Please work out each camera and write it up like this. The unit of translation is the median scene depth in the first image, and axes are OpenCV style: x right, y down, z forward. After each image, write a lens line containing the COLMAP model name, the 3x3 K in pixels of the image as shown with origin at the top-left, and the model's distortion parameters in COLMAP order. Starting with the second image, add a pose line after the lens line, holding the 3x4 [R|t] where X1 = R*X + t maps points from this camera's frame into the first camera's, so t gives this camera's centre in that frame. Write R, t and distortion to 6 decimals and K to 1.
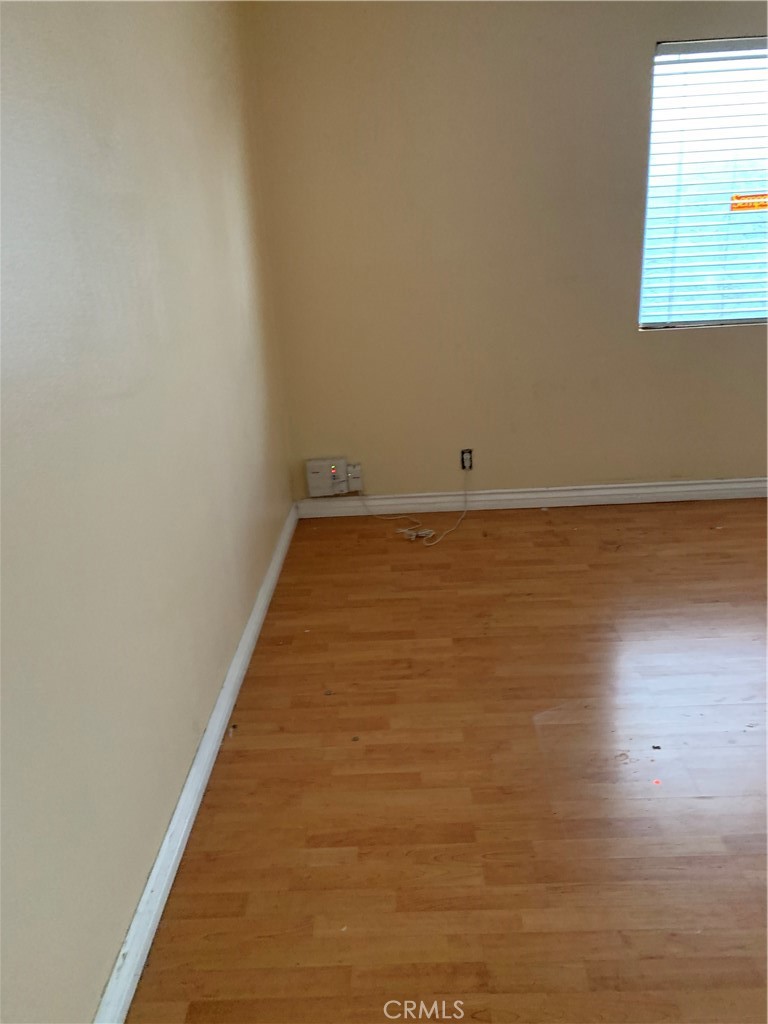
lens RADIAL K [[794.7, 0, 384.6], [0, 794.7, 501.3], [0, 0, 1]] dist [0.110020, -0.144865]
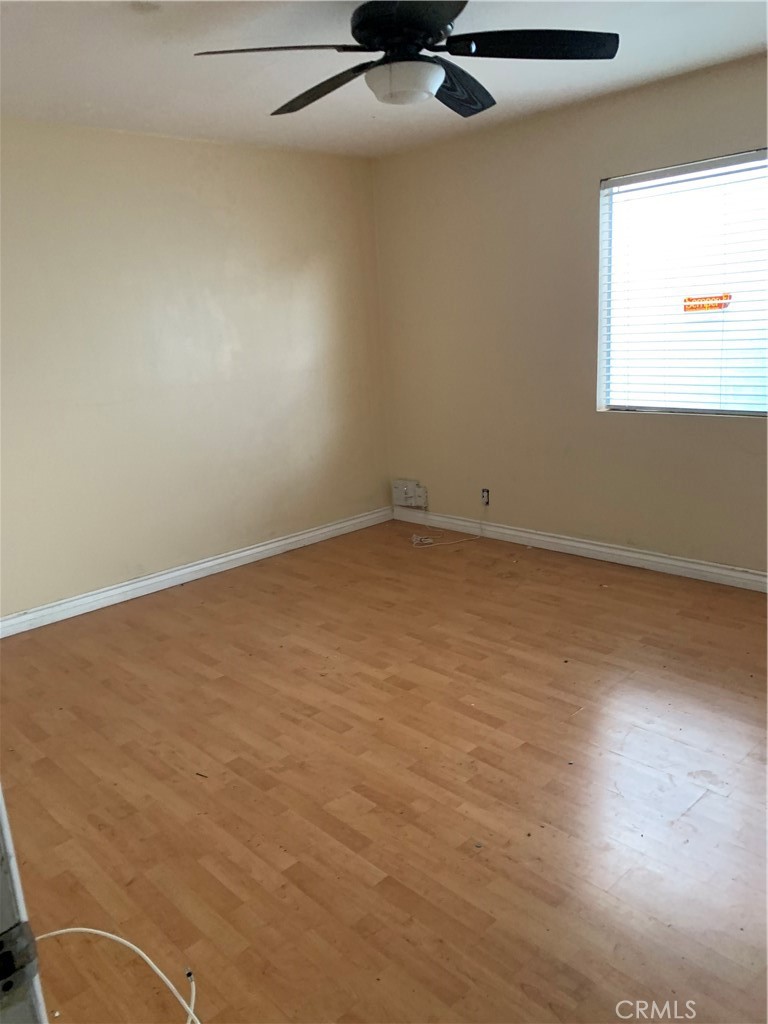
lens RADIAL K [[772.5, 0, 380.7], [0, 772.5, 519.4], [0, 0, 1]] dist [0.072135, -0.153281]
pose [[0.681375, 0.185294, -0.708092, 0.889898], [-0.214401, 0.975518, 0.048963, -0.041955], [0.699829, 0.118454, 0.704420, -0.004484]]
